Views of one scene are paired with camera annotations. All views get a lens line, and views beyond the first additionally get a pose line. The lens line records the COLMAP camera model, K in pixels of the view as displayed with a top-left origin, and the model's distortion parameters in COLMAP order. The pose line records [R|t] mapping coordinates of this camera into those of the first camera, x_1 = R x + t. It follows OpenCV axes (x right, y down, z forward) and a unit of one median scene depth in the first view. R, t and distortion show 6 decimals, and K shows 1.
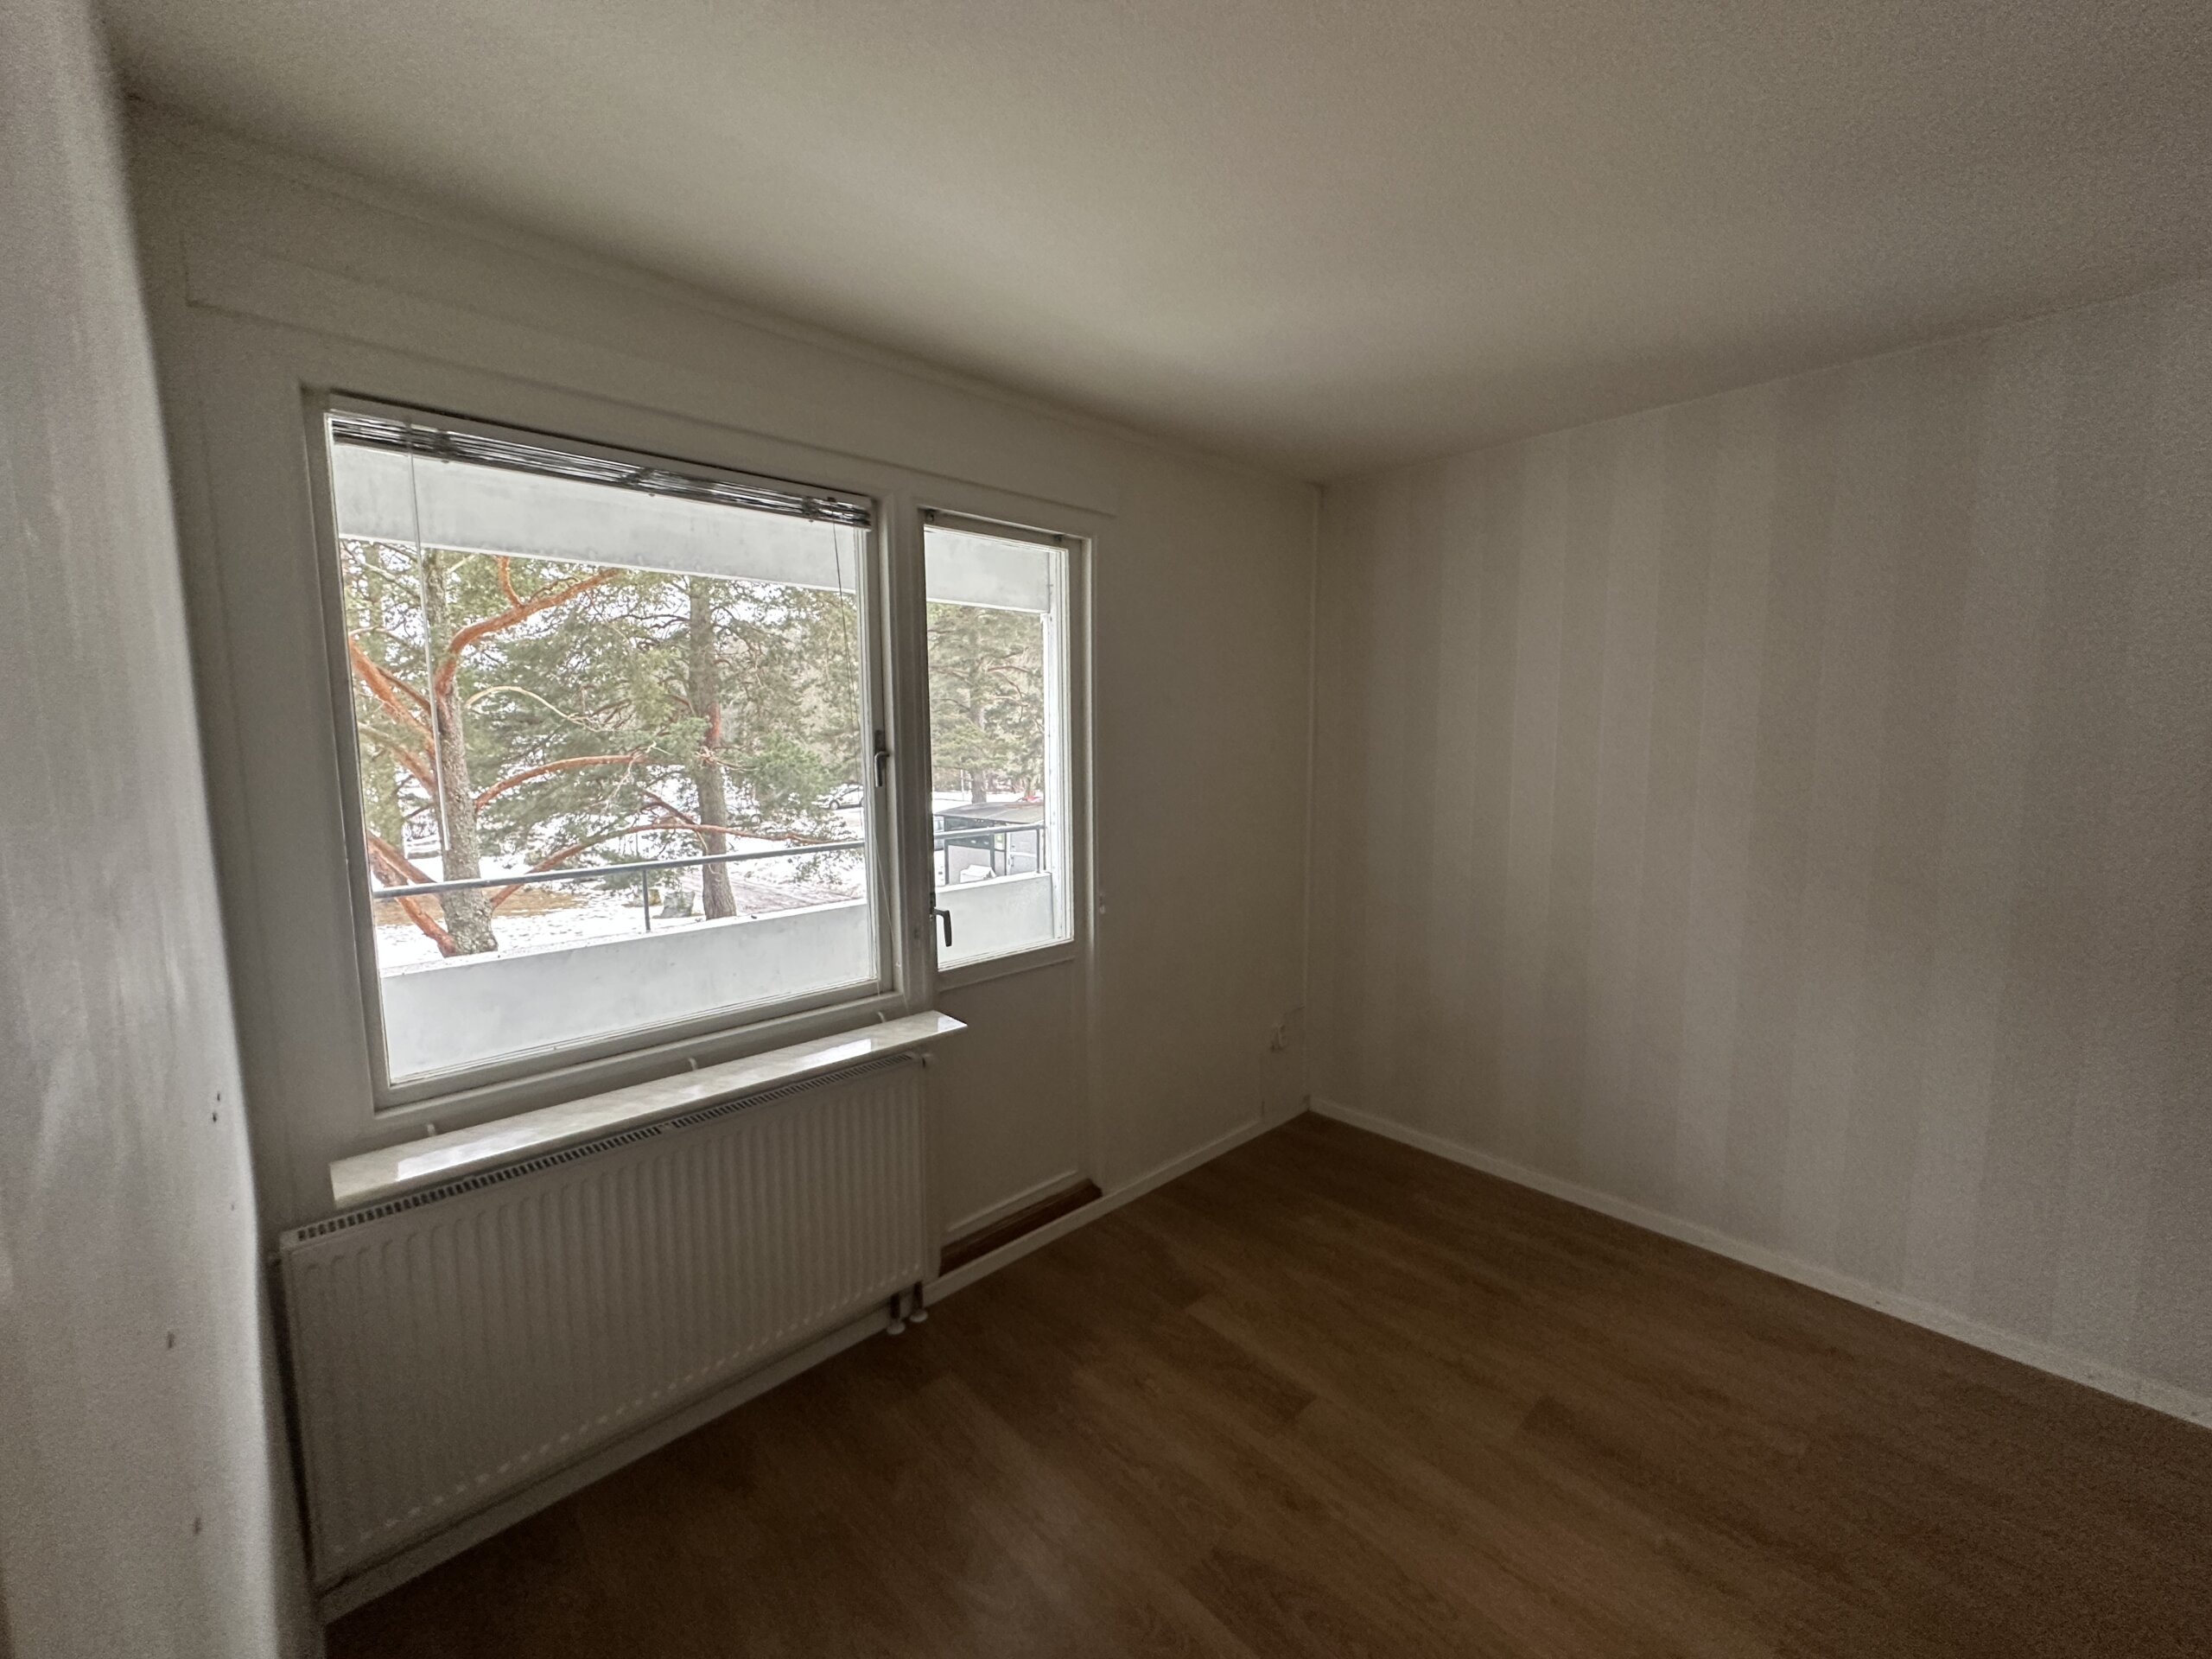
lens RADIAL K [[882.7, 0, 1106.7], [0, 882.7, 823.8], [0, 0, 1]] dist [-0.001733, -0.000004]
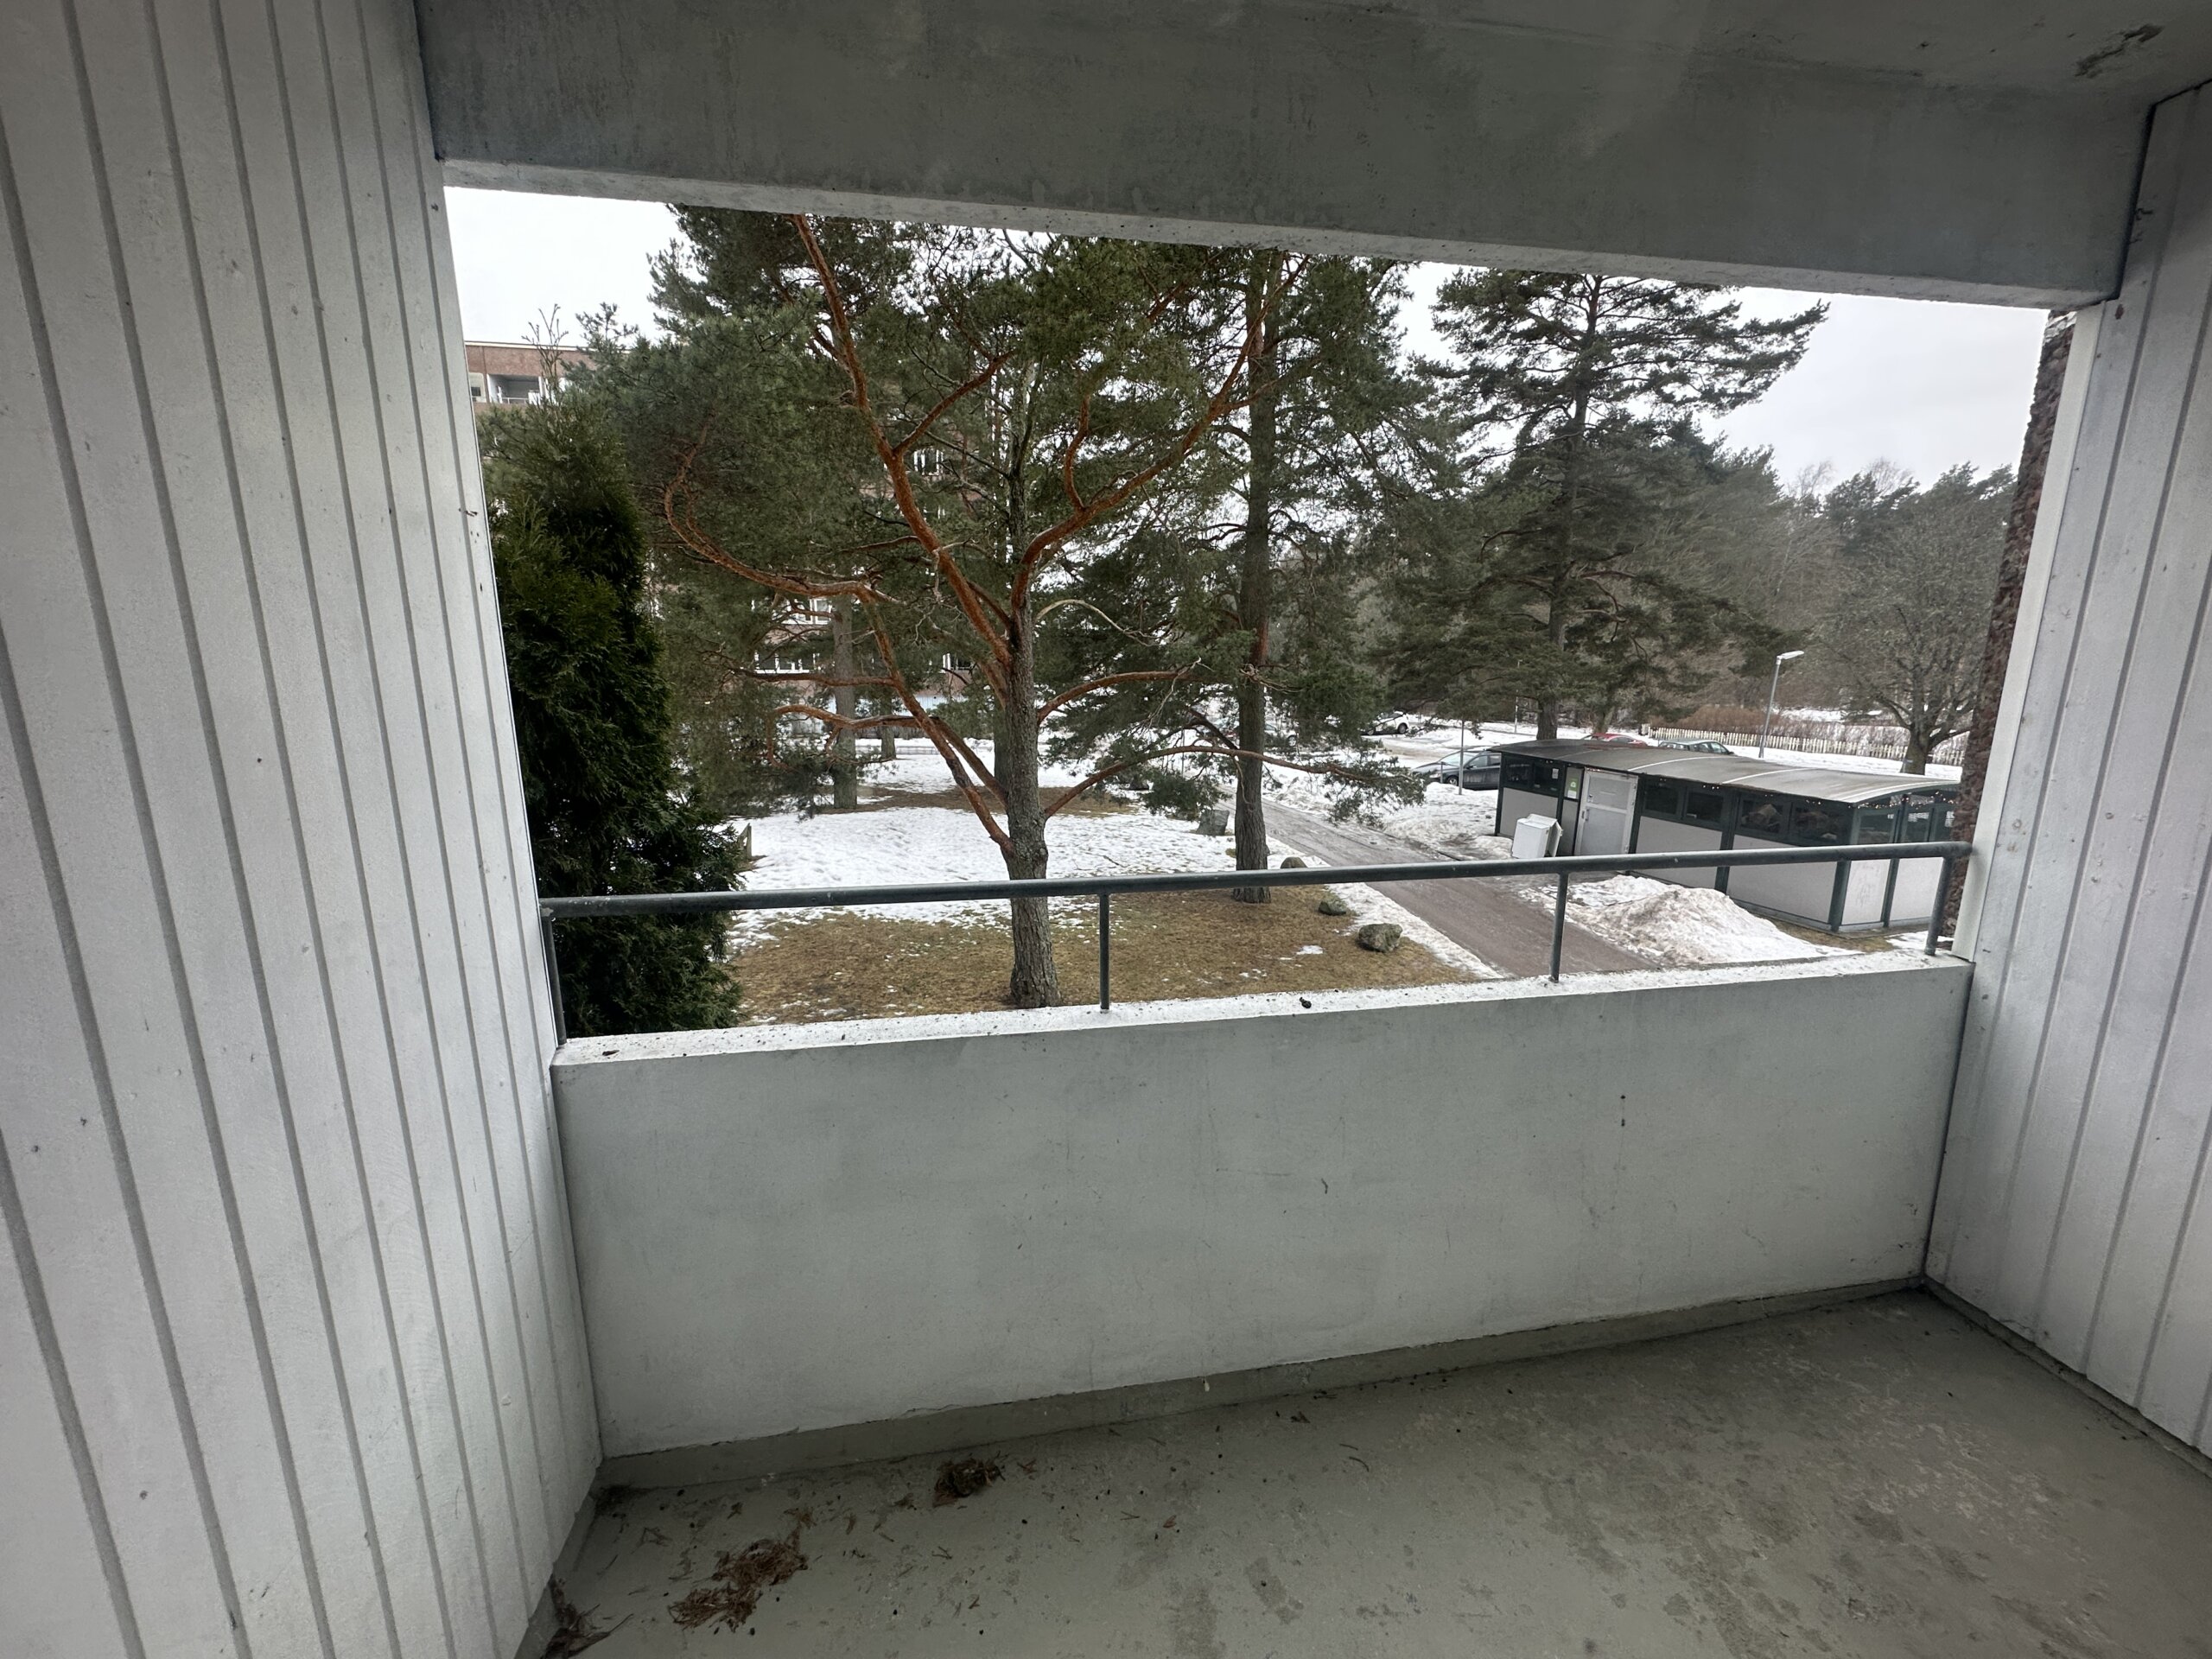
lens RADIAL K [[882.7, 0, 1106.7], [0, 882.7, 823.8], [0, 0, 1]] dist [-0.001733, -0.000004]
pose [[0.832983, 0.115081, -0.541199, -0.049703], [-0.067905, 0.991999, 0.106424, -0.007786], [0.549116, -0.051899, 0.834133, 0.111948]]
